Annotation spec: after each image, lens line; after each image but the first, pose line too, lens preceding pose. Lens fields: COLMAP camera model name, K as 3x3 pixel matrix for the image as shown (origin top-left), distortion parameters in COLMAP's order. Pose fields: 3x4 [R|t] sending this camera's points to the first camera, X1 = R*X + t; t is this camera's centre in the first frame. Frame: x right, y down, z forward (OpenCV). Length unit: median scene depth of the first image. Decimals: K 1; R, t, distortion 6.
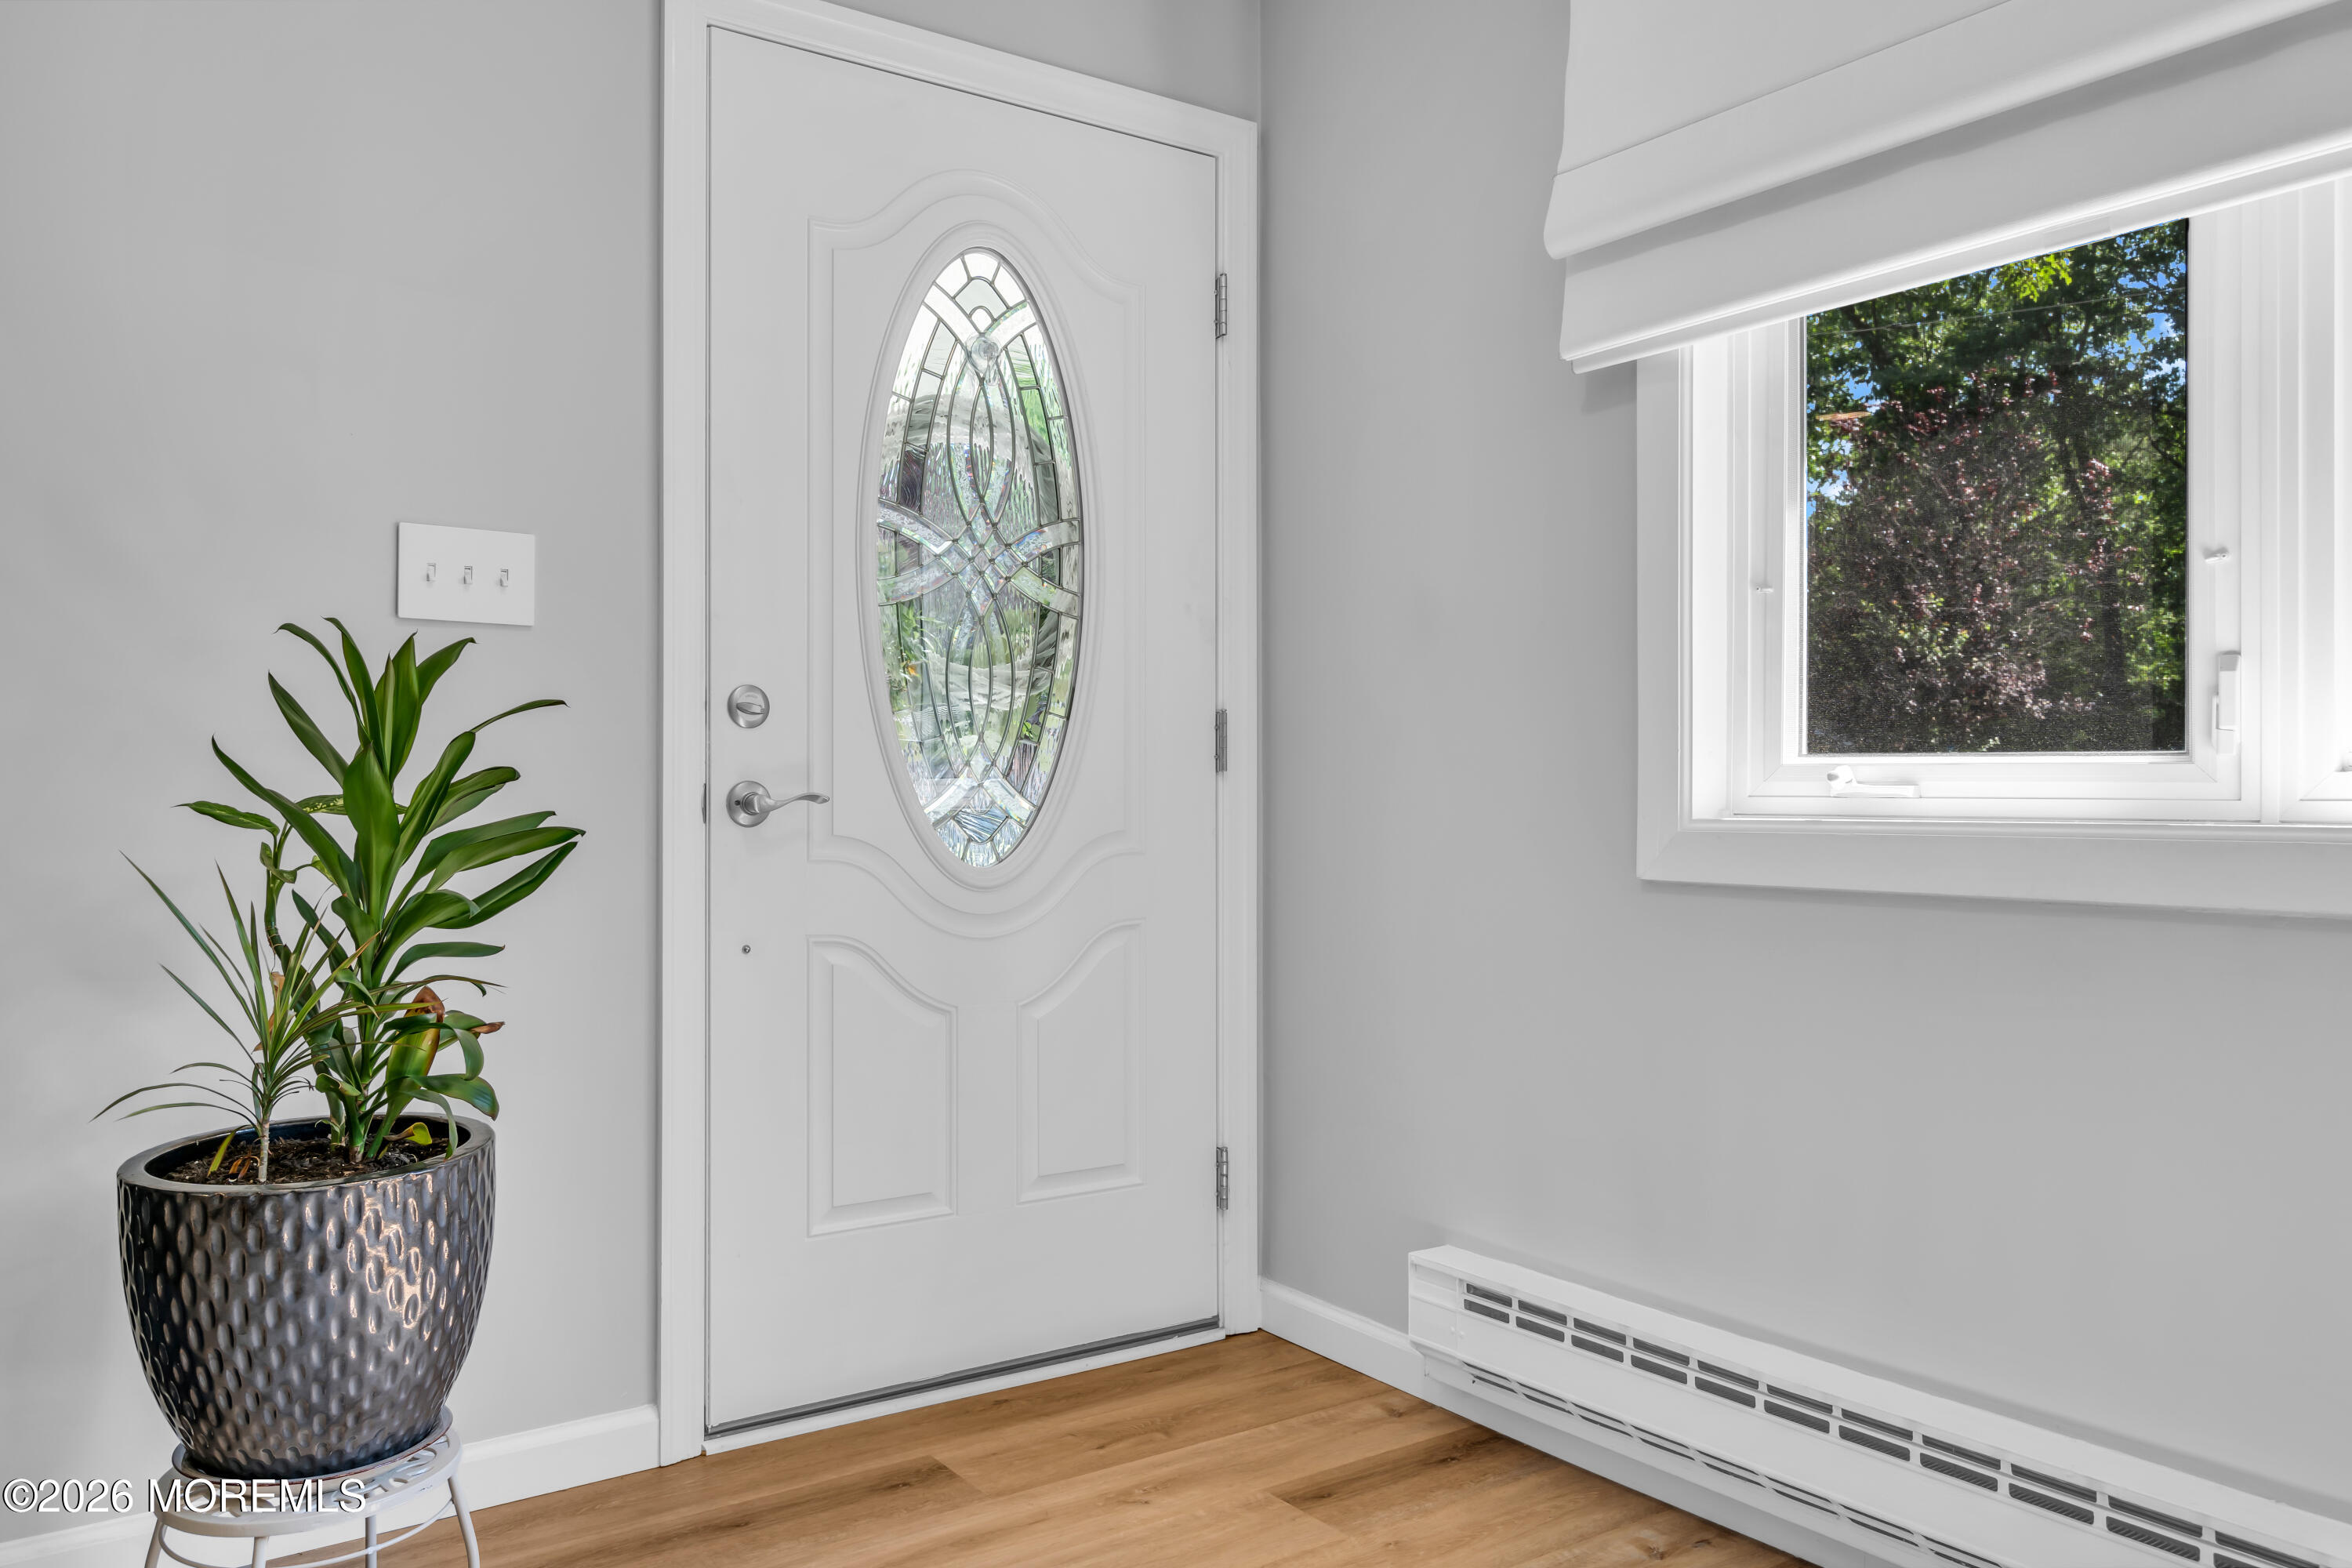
lens RADIAL K [[1692.4, 0, 1176.0], [0, 1692.4, 784.0], [0, 0, 1]] dist [-0.003259, -0.000112]
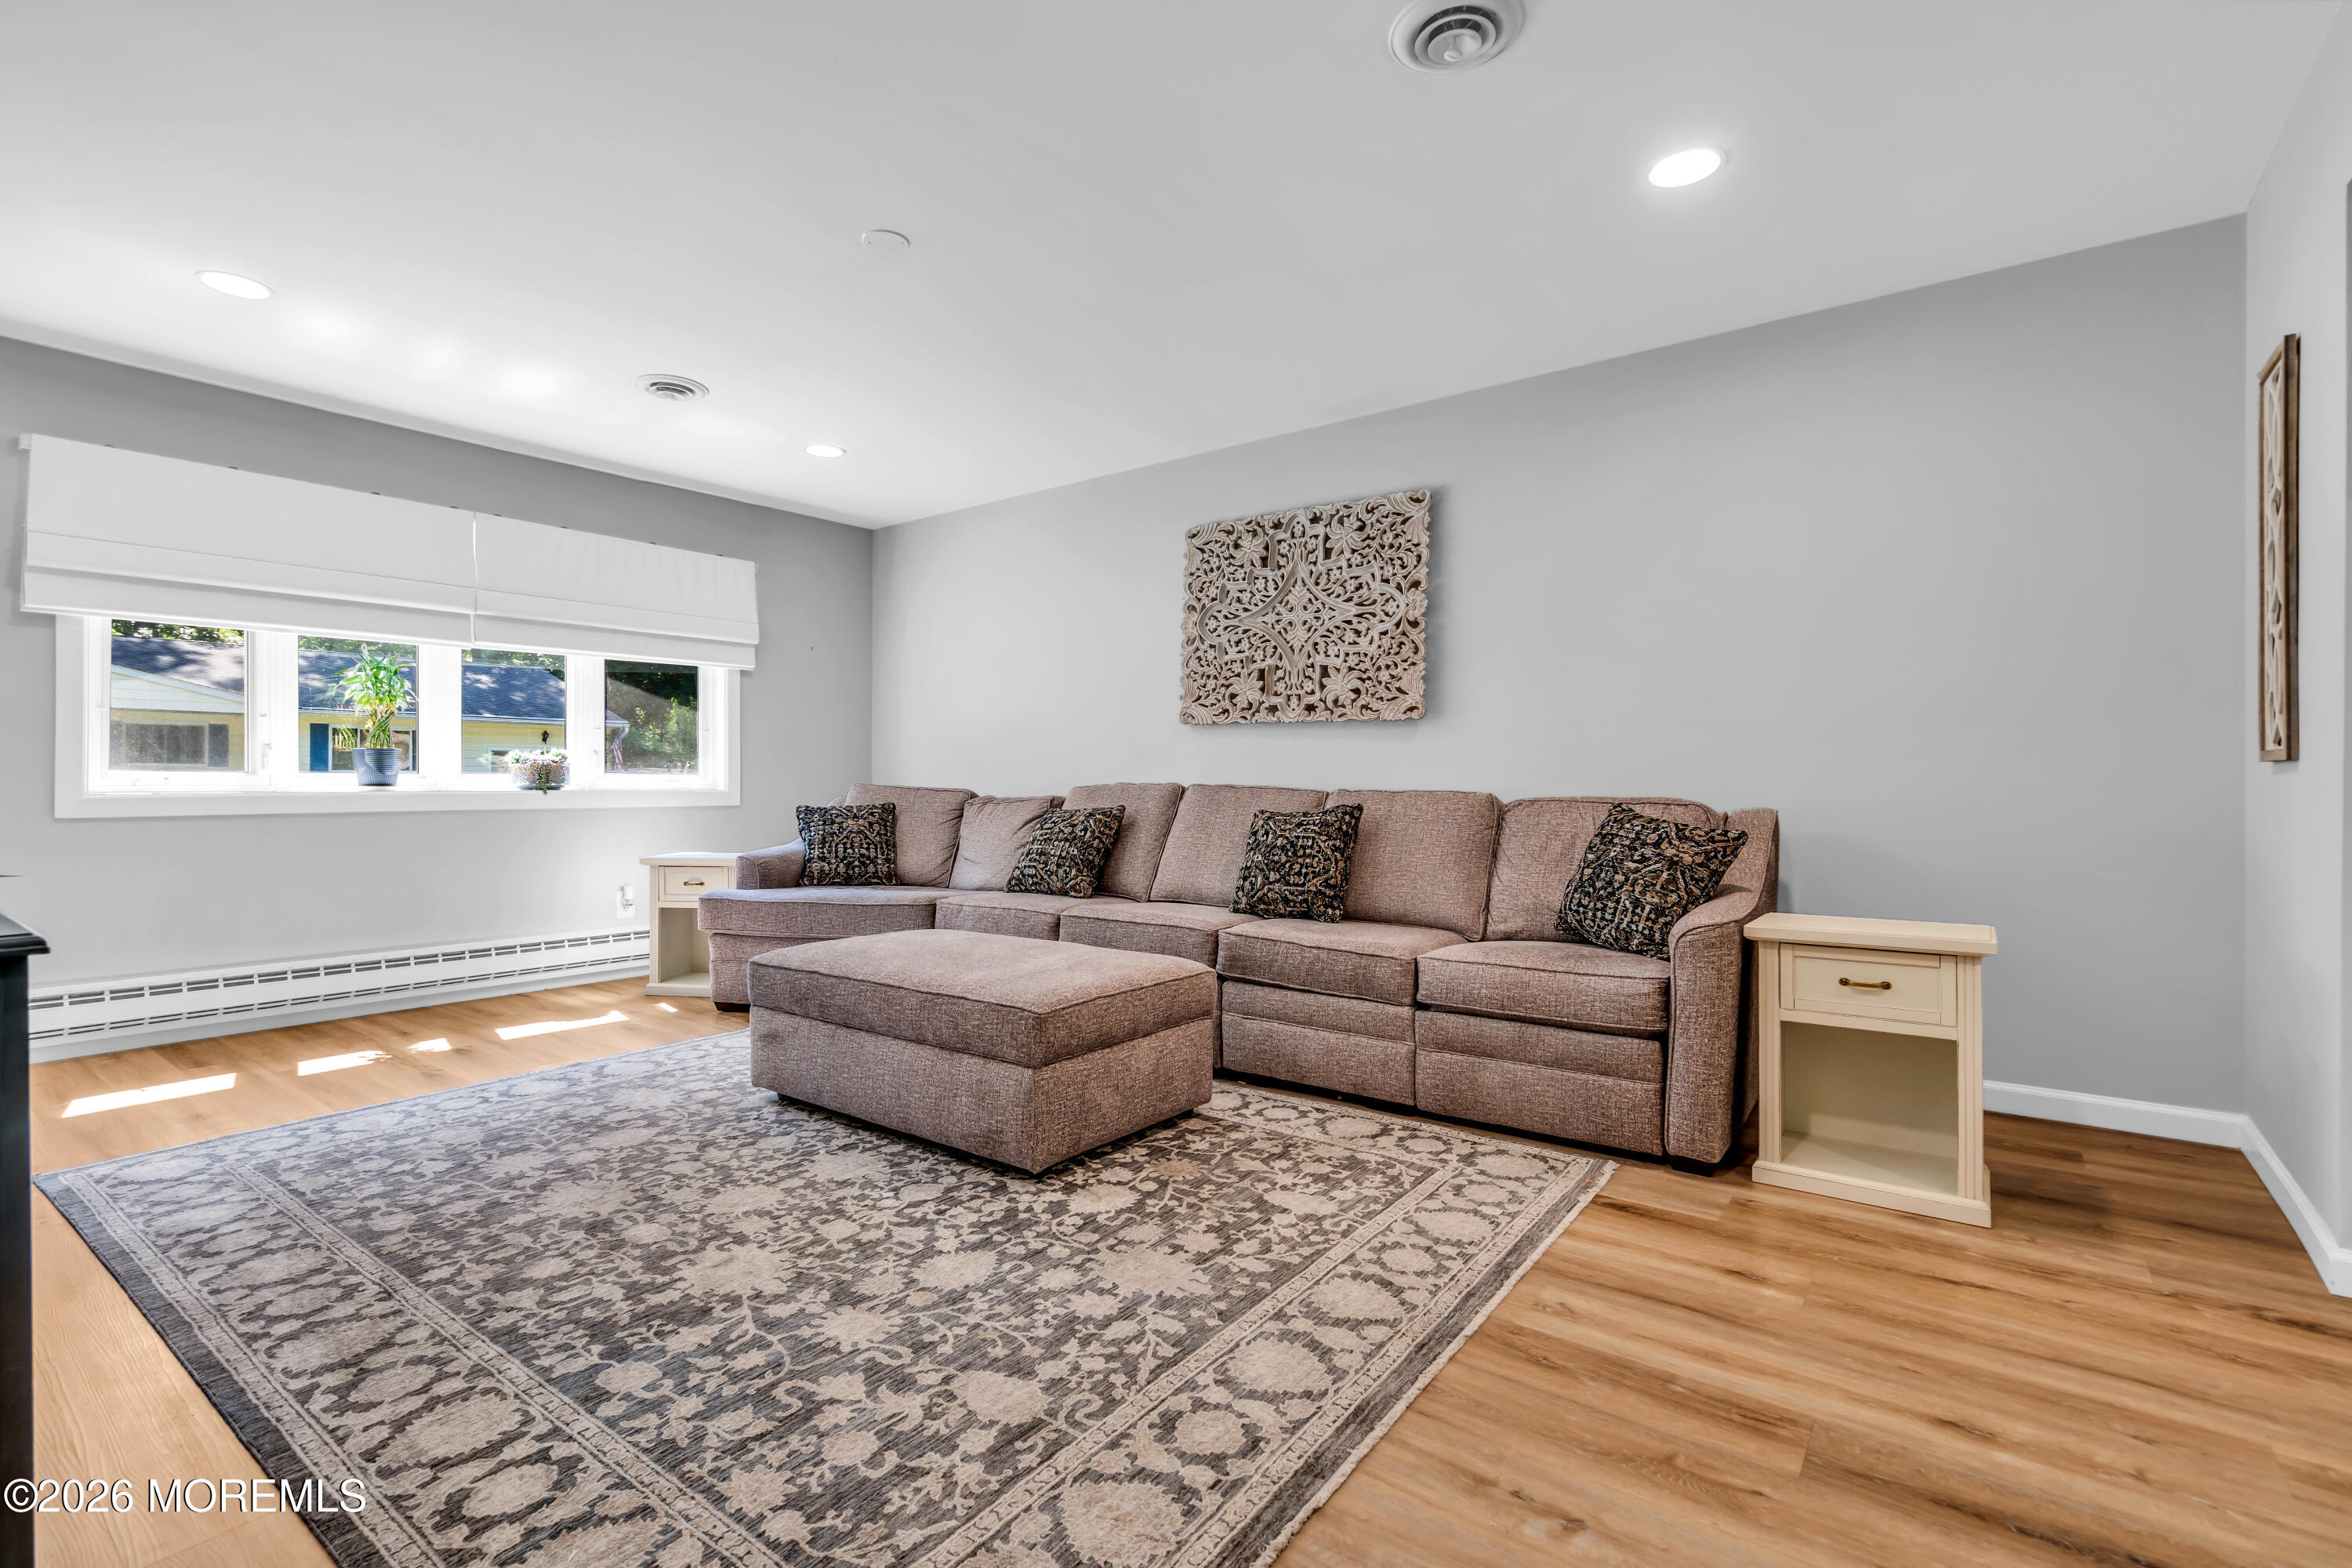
lens RADIAL K [[1070.1, 0, 1160.7], [0, 1070.1, 784.4], [0, 0, 1]] dist [-0.002759, 0.000227]
pose [[-0.299773, -0.005723, 0.953993, -1.752714], [-0.007553, 0.999965, 0.003625, -0.010615], [-0.953981, -0.006118, -0.299806, -0.106372]]
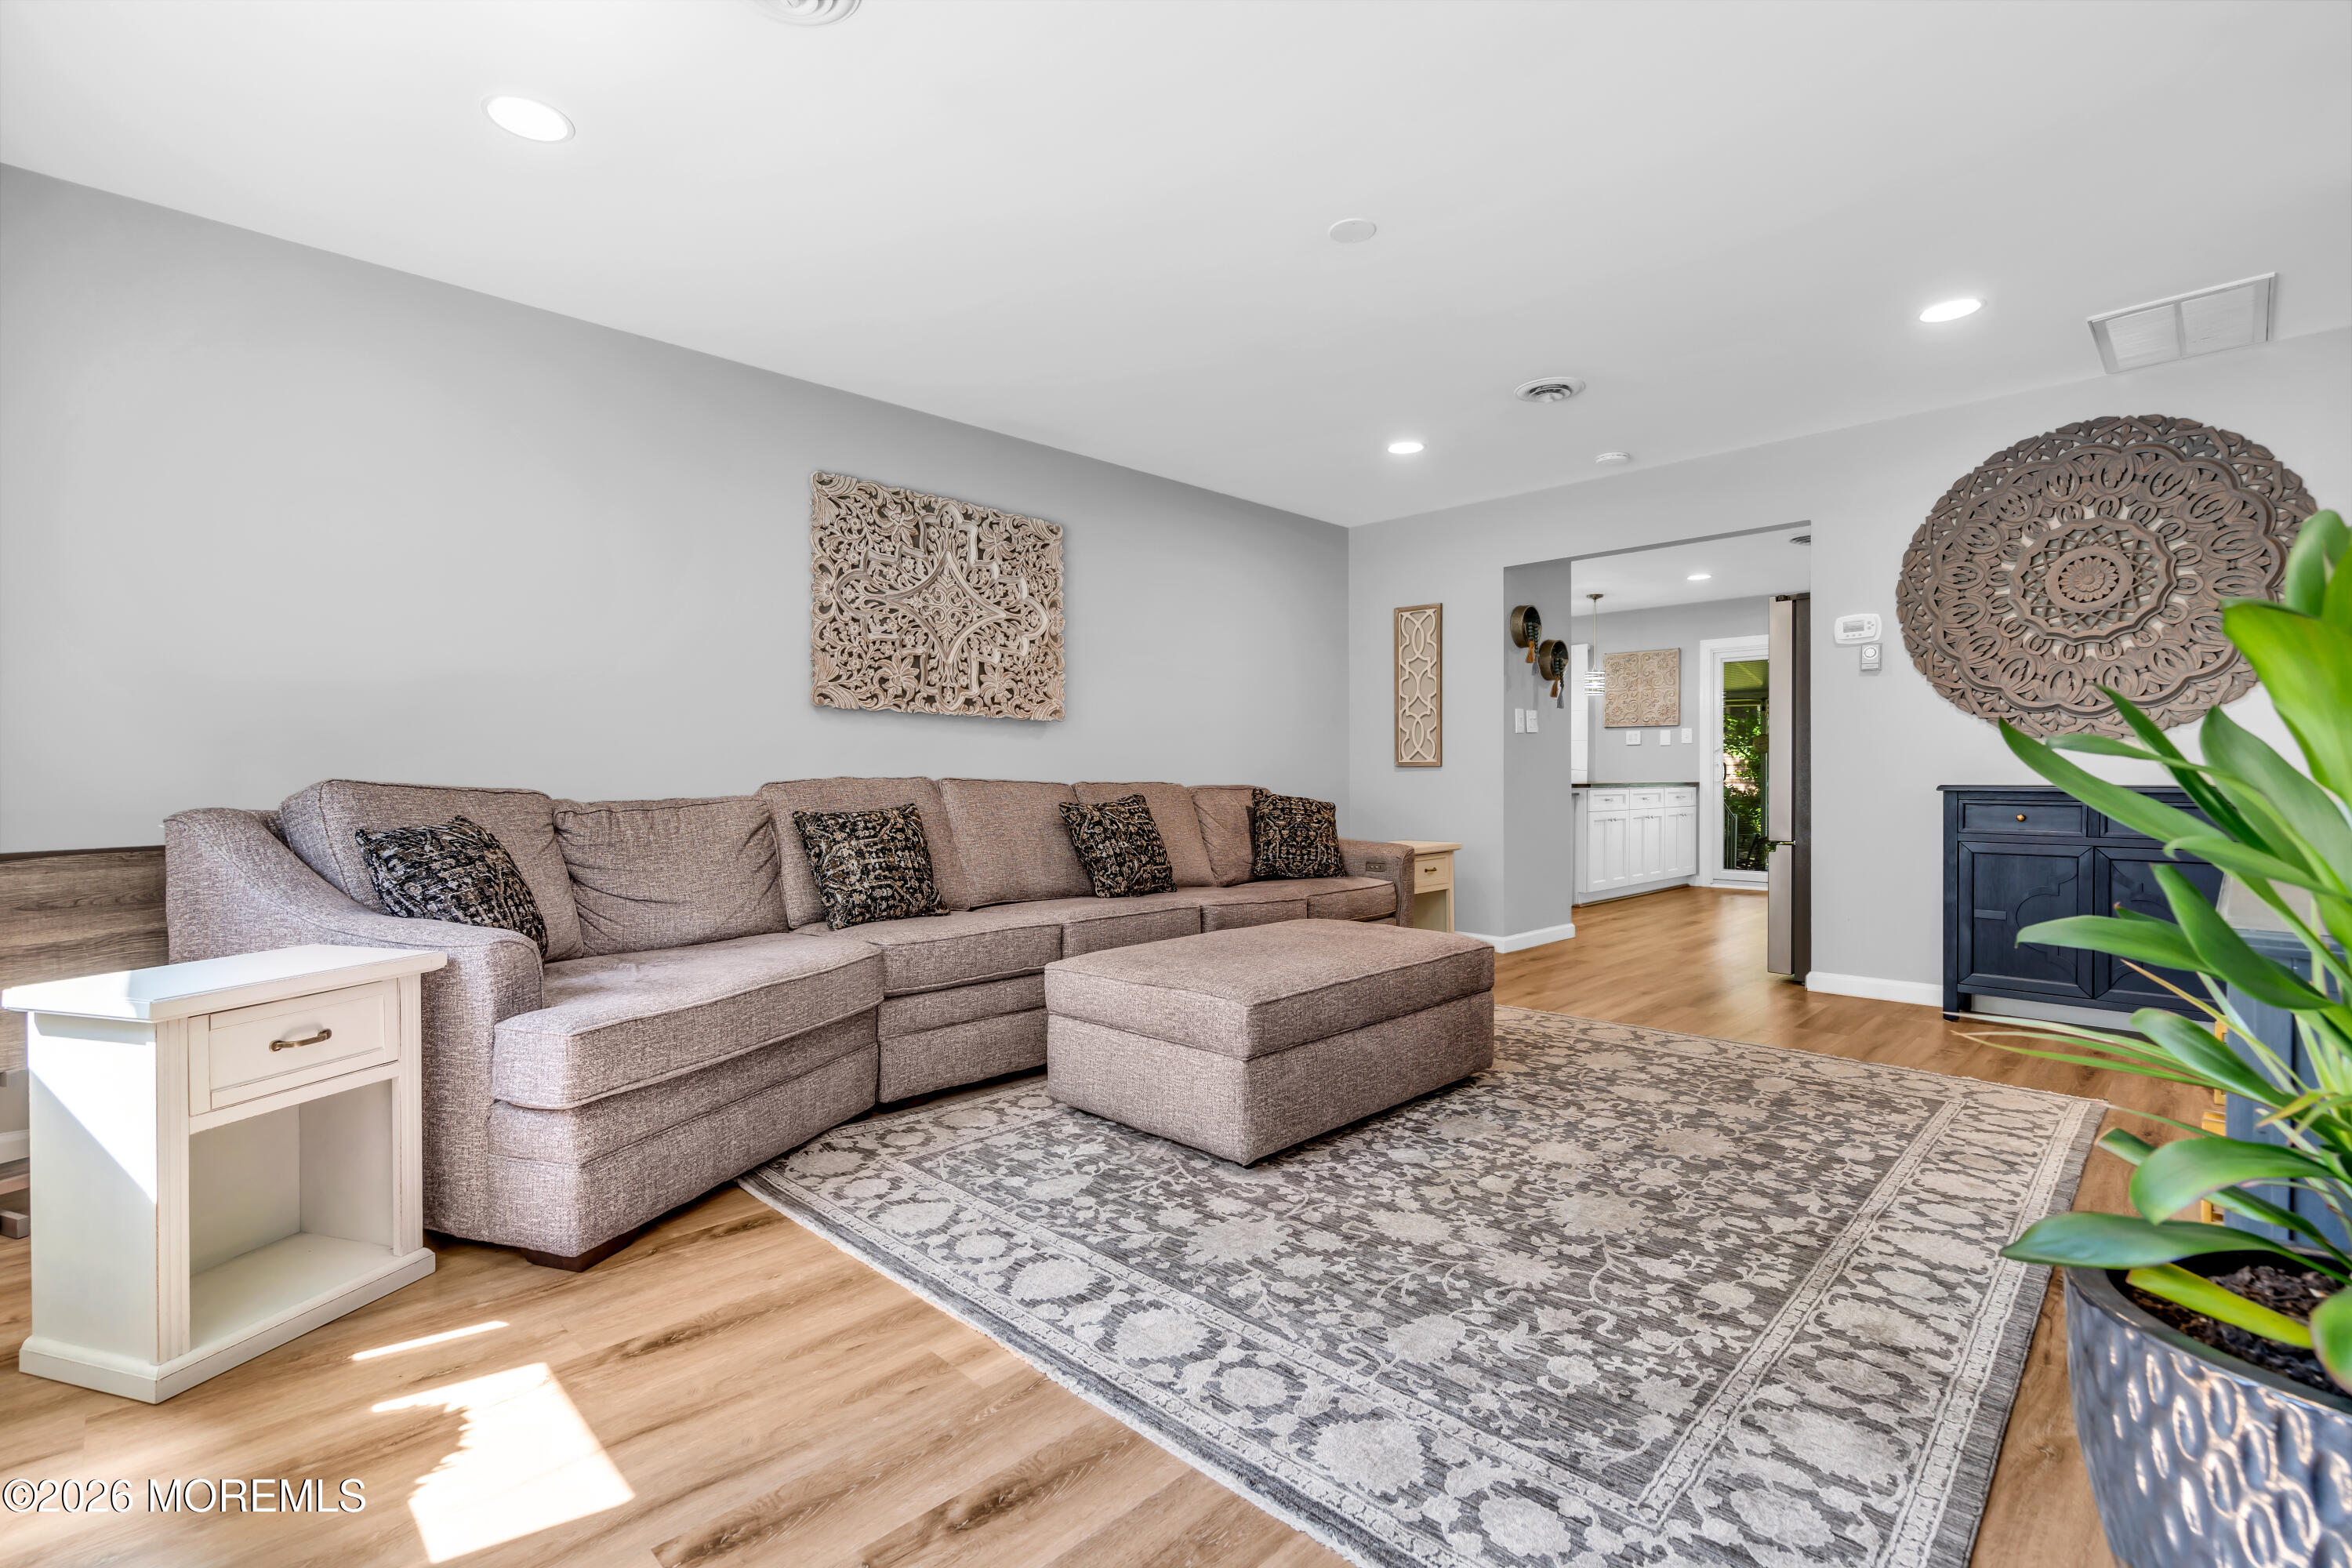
lens RADIAL K [[1058.6, 0, 1162.4], [0, 1058.6, 783.6], [0, 0, 1]] dist [-0.004725, 0.000334]
pose [[-0.986061, 0.000669, -0.166380, 0.016513], [0.000471, 0.999999, 0.001229, 0.002506], [0.166381, 0.001134, -0.986061, 1.039885]]
